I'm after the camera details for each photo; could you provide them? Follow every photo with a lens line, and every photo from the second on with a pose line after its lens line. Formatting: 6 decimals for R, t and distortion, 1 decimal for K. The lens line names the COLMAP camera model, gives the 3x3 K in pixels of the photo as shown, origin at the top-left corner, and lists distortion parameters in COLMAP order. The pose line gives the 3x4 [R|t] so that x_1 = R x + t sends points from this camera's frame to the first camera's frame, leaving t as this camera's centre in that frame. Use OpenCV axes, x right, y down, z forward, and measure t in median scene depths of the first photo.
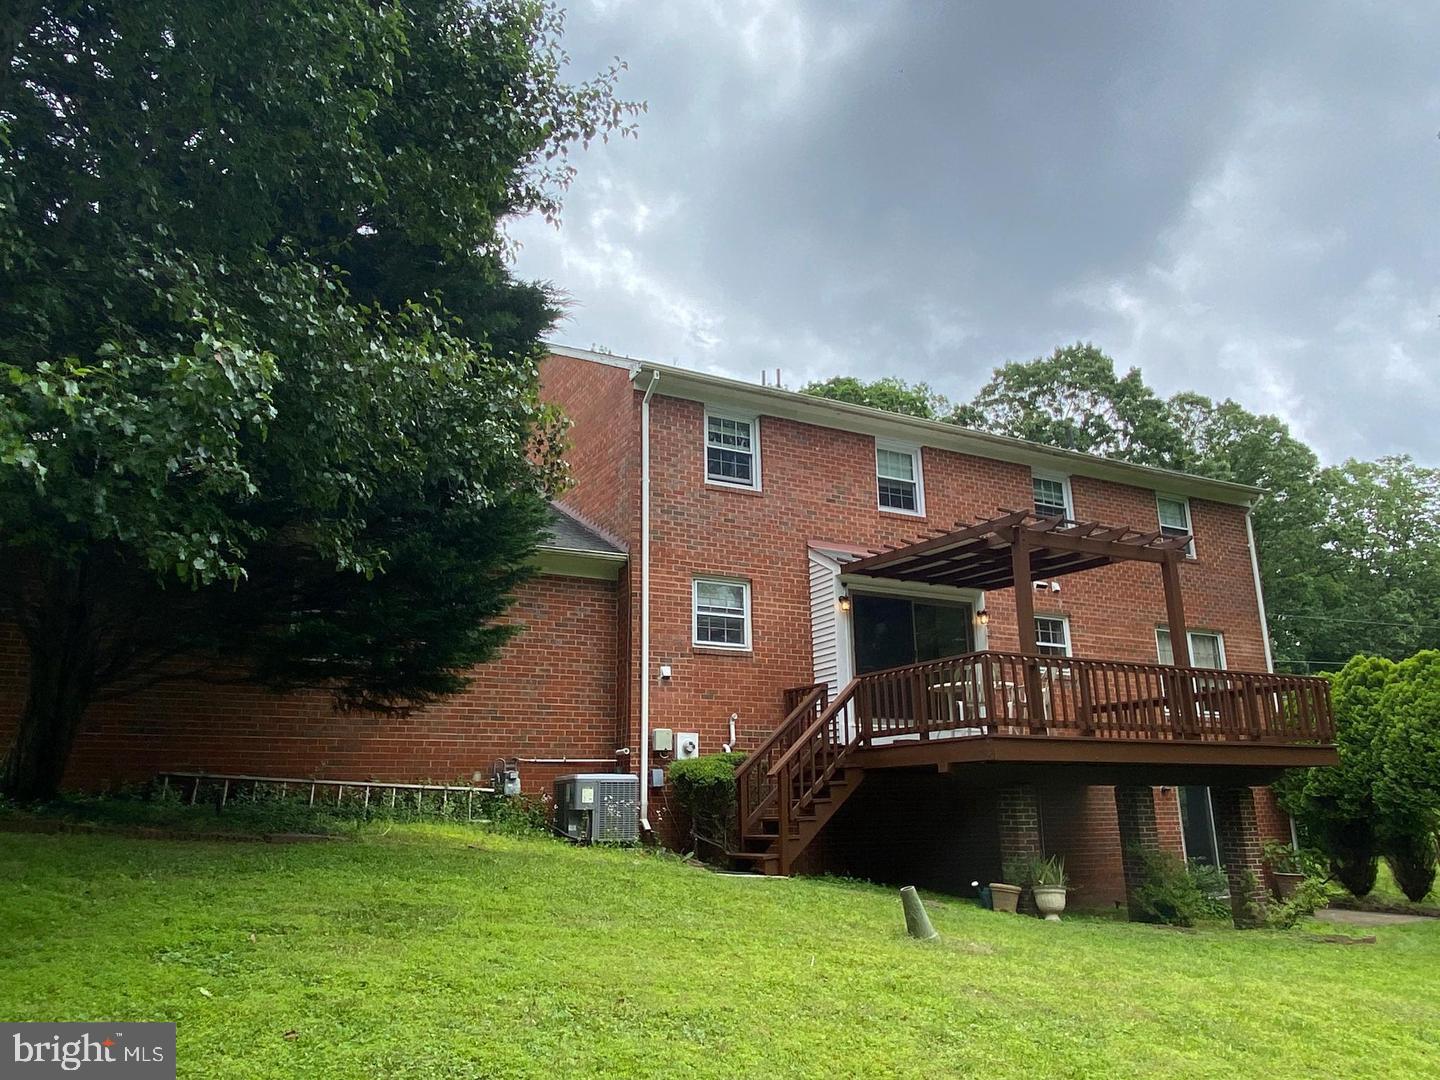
lens RADIAL K [[1019.5, 0, 719.2], [0, 1019.5, 535.2], [0, 0, 1]] dist [0.038169, -0.003824]
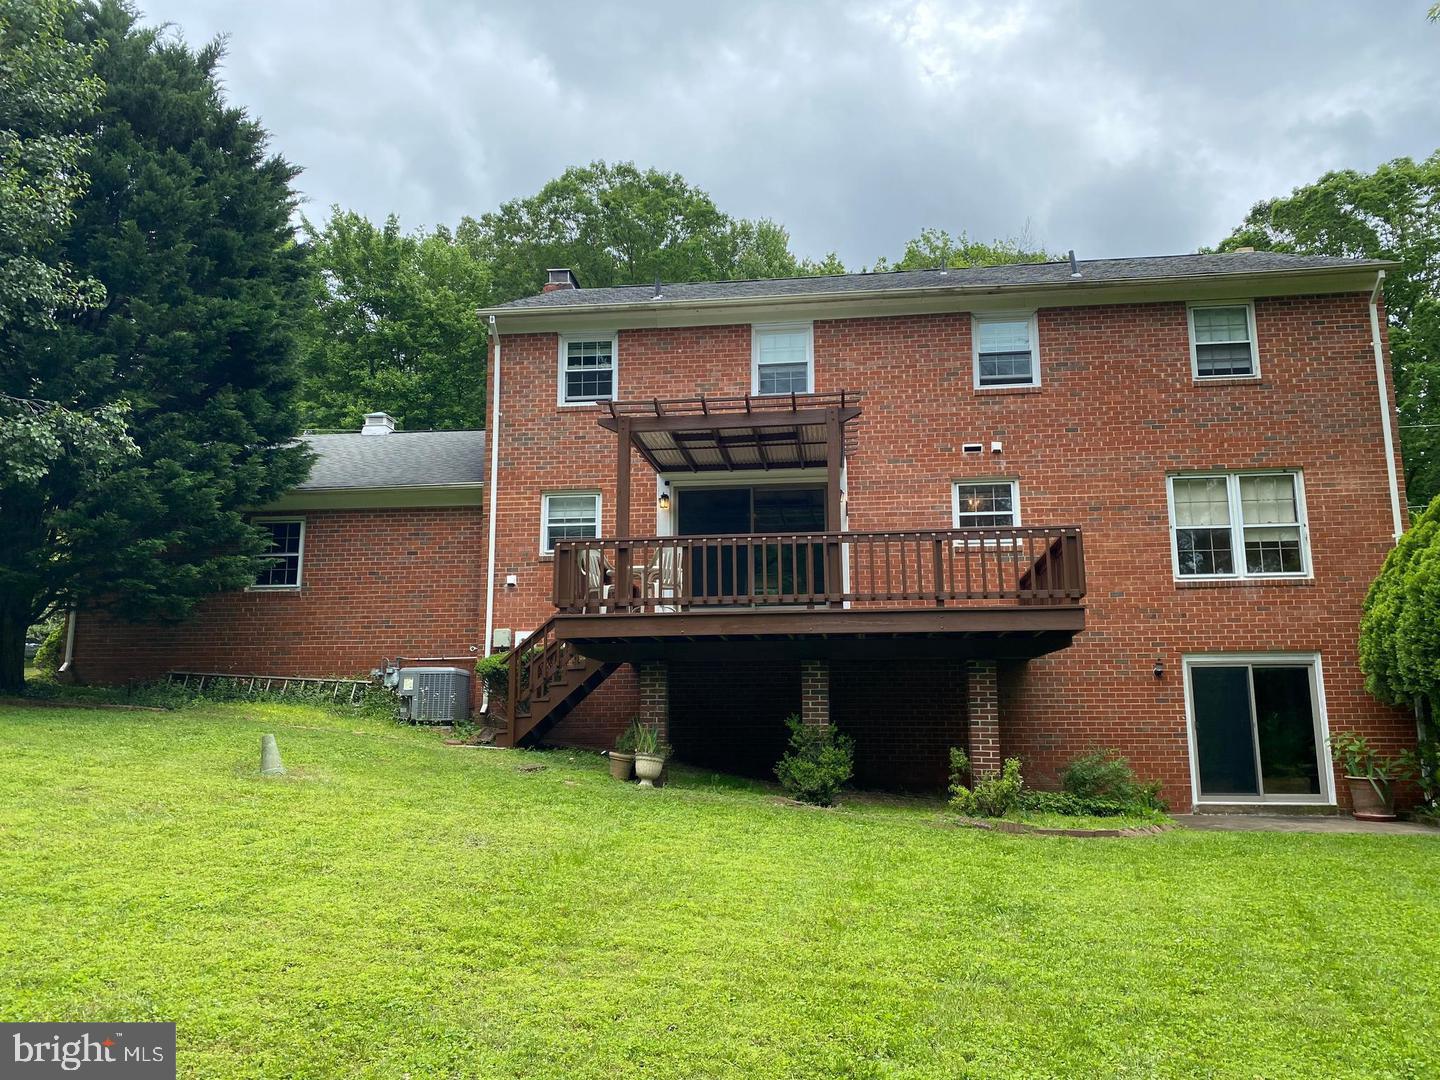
lens RADIAL K [[1092.6, 0, 719.2], [0, 1092.6, 545.3], [0, 0, 1]] dist [0.051256, -0.056700]
pose [[0.822185, -0.093578, -0.561475, 0.790114], [0.143845, 0.988536, 0.045884, 0.068414], [0.550745, -0.118490, 0.826220, 0.108332]]
